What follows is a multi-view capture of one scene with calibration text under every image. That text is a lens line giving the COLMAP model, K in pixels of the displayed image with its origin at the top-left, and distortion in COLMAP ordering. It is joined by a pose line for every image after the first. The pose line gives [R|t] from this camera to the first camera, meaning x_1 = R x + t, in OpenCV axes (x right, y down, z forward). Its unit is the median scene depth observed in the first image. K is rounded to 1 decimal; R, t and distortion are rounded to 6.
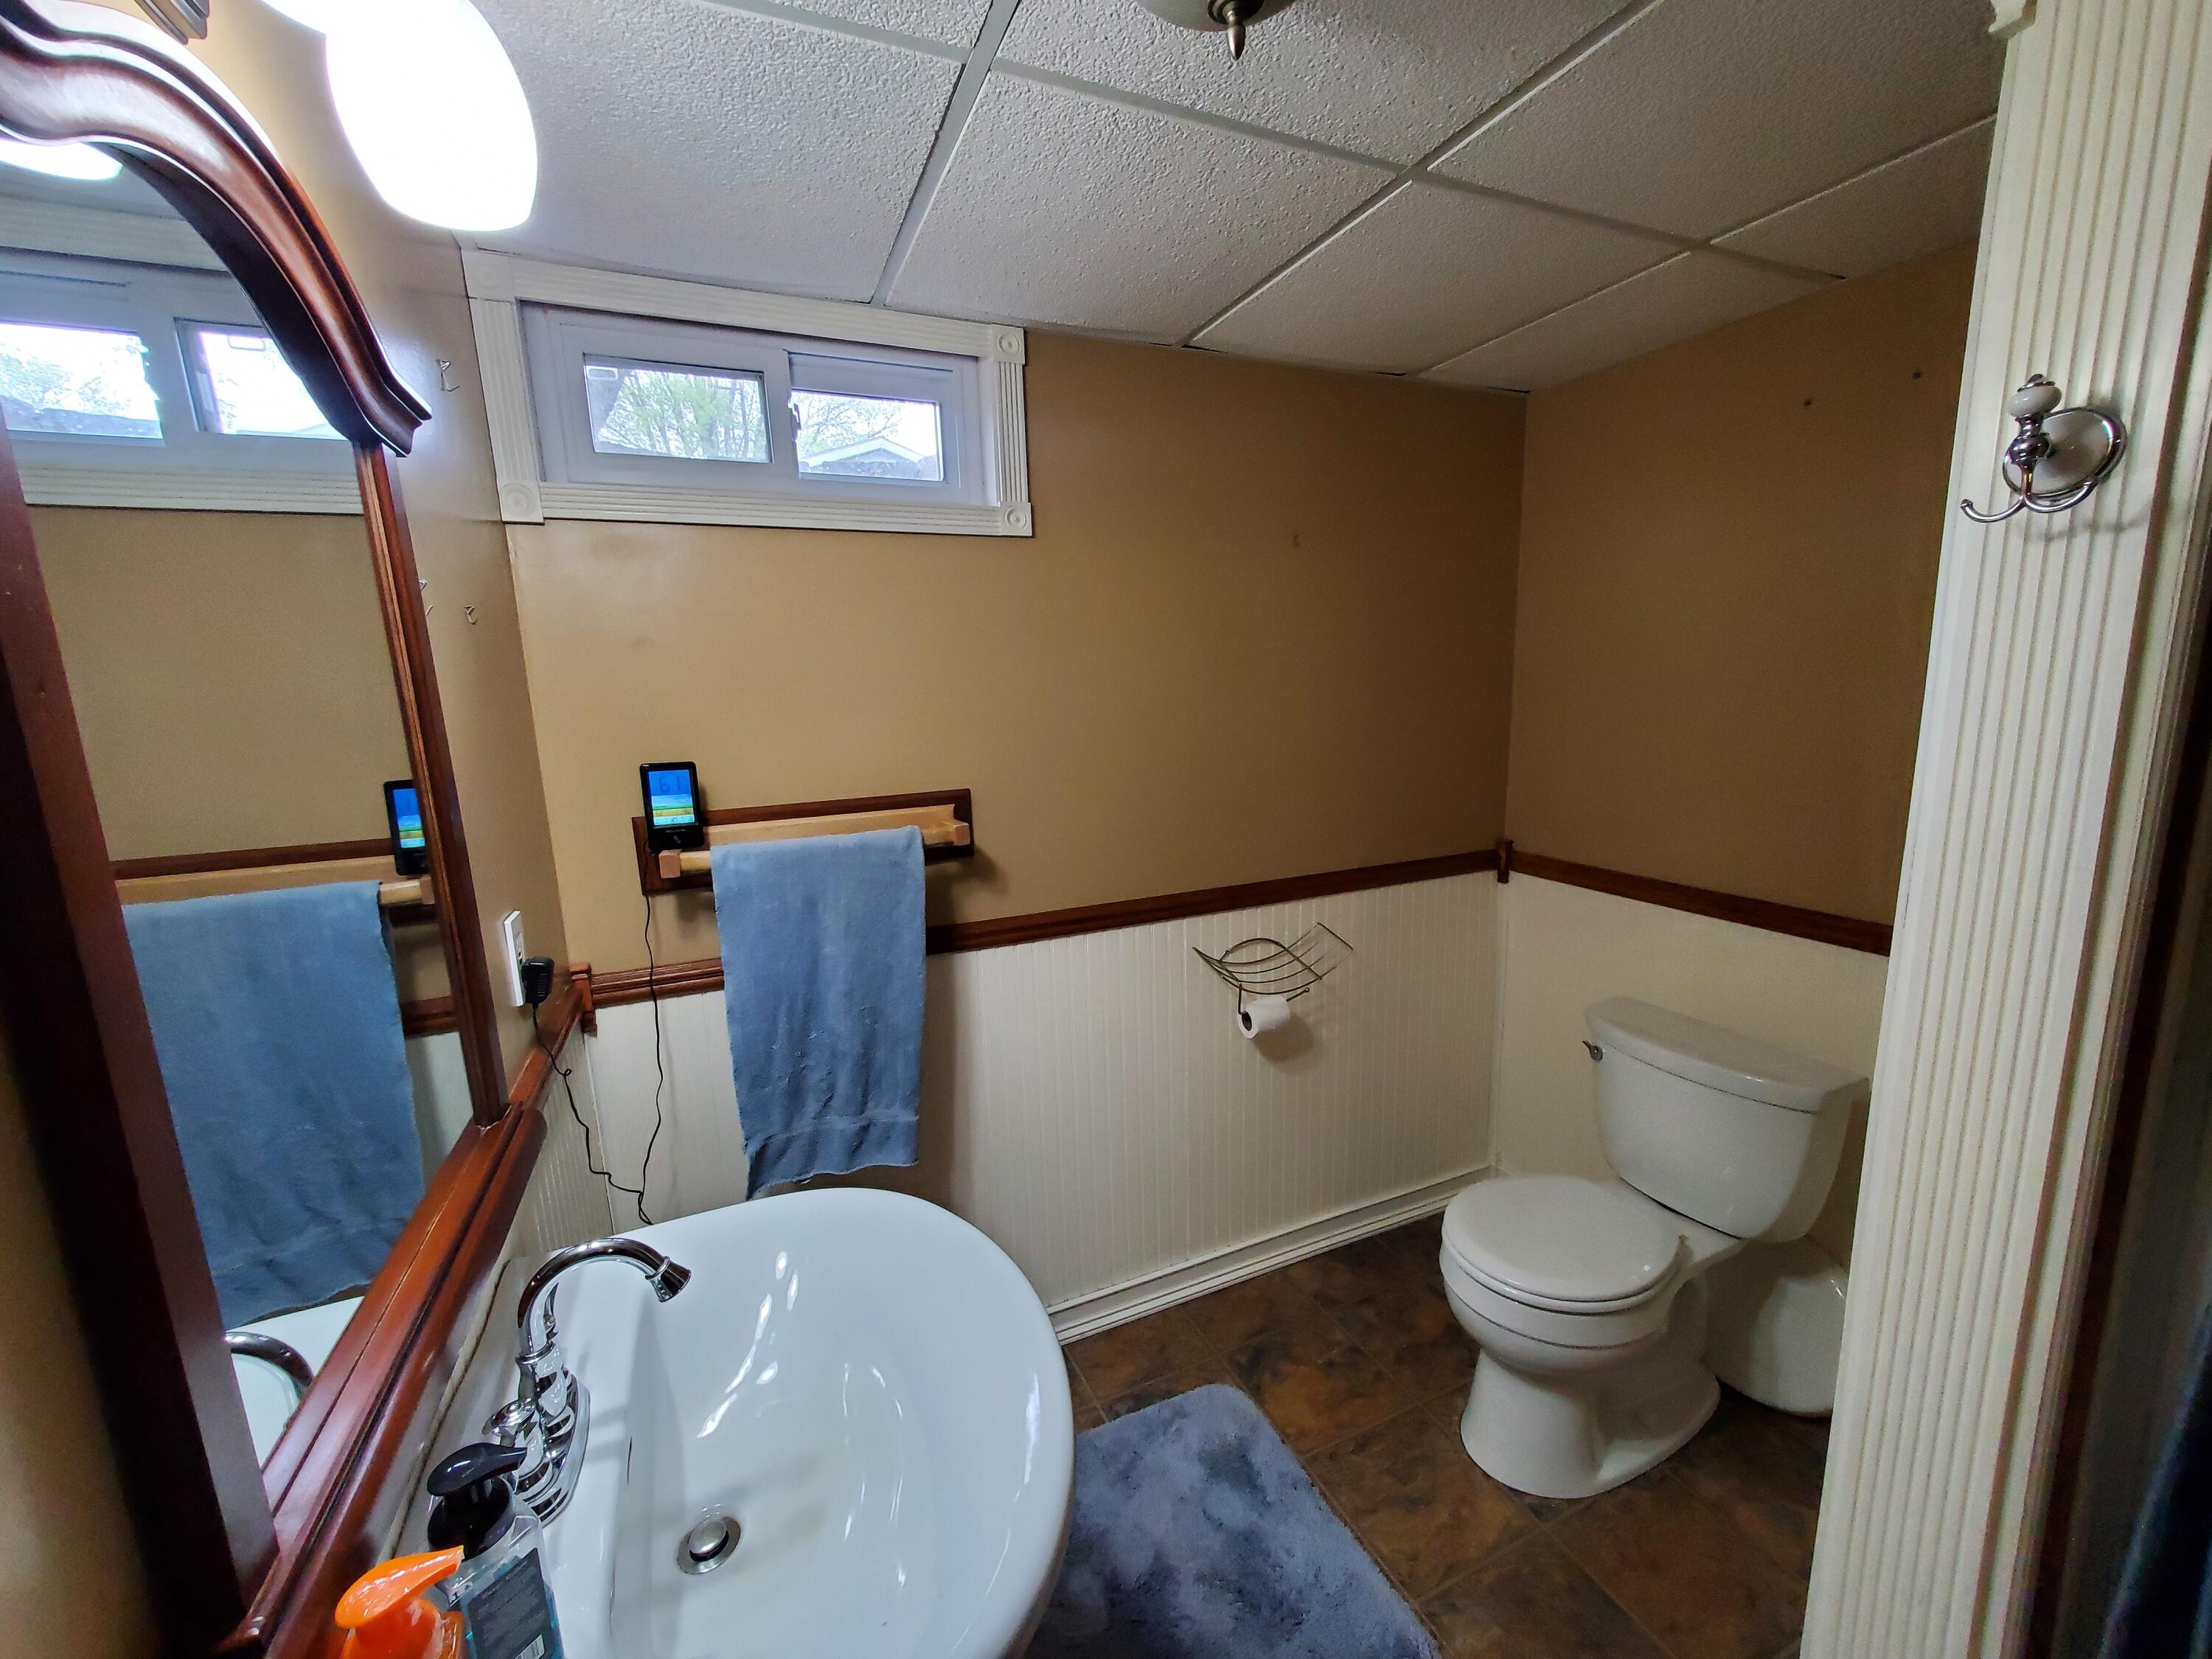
lens RADIAL K [[870.7, 0, 1099.5], [0, 870.7, 836.8], [0, 0, 1]] dist [0.001875, -0.000172]
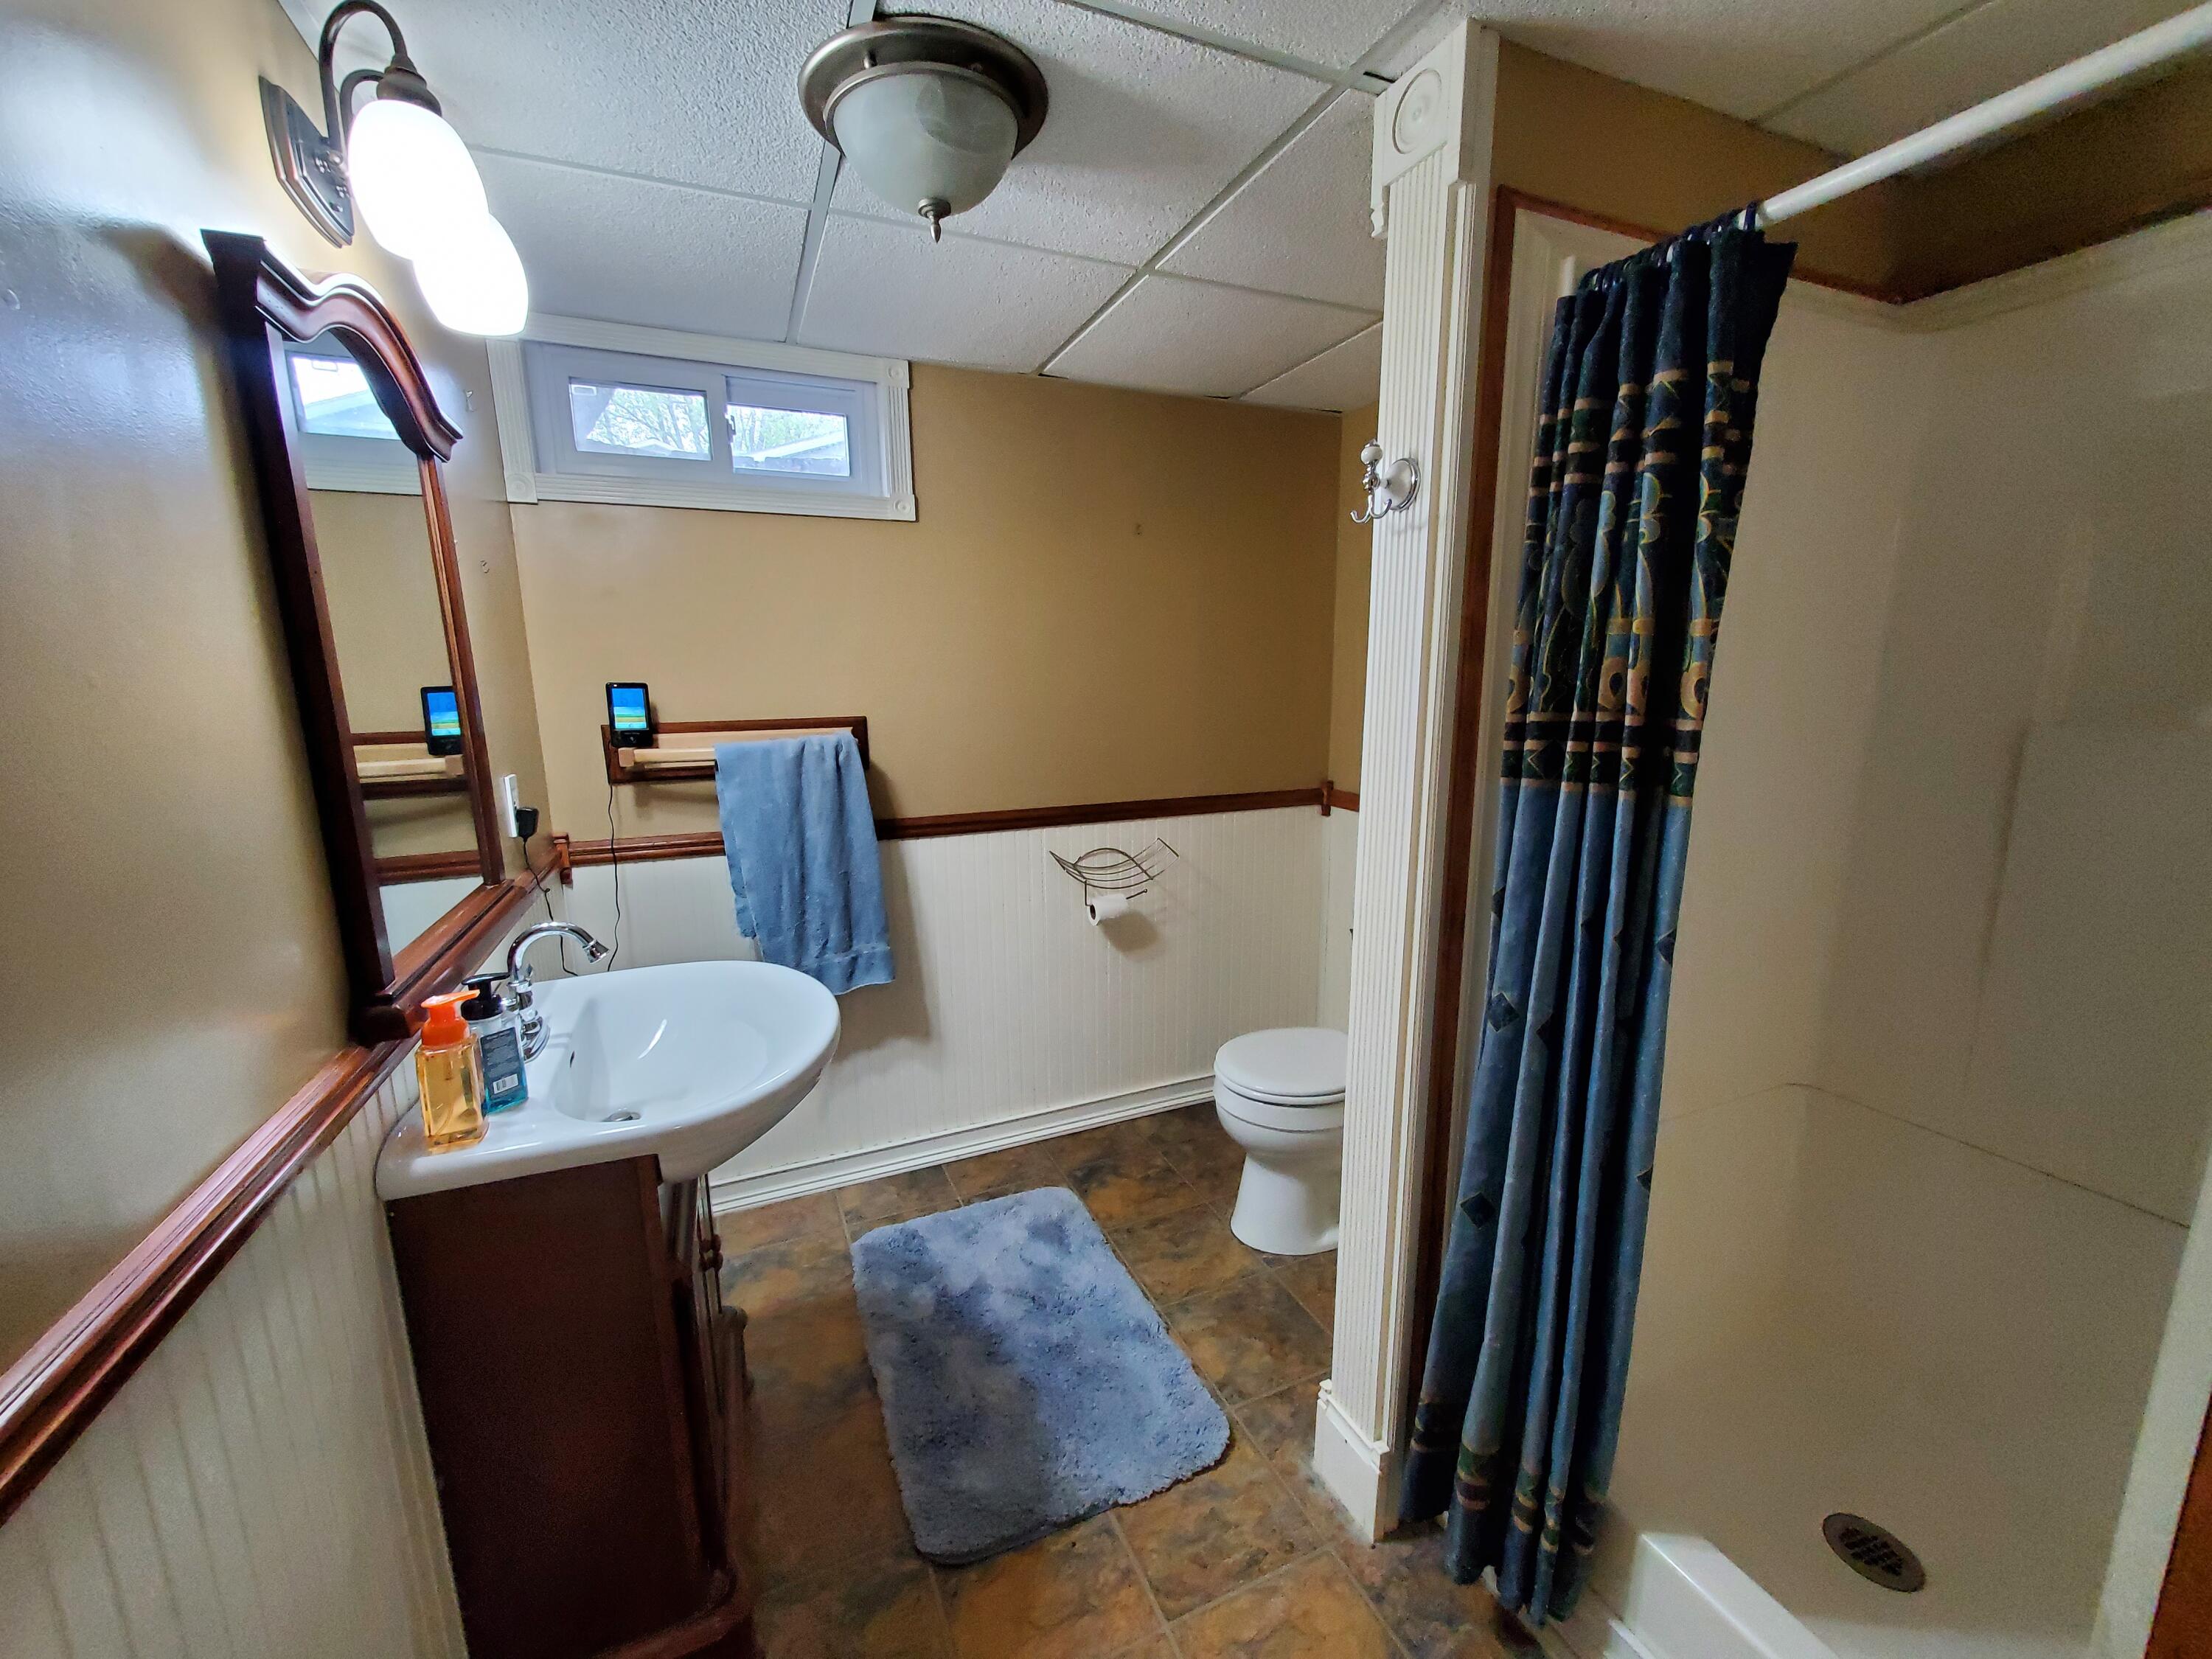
lens RADIAL K [[876.0, 0, 1102.0], [0, 876.0, 838.9], [0, 0, 1]] dist [-0.000959, 0.000103]
pose [[0.999730, 0.022755, -0.004808, 0.237392], [-0.022690, 0.999657, 0.013084, 0.114247], [0.005104, -0.012971, 0.999903, -0.335582]]
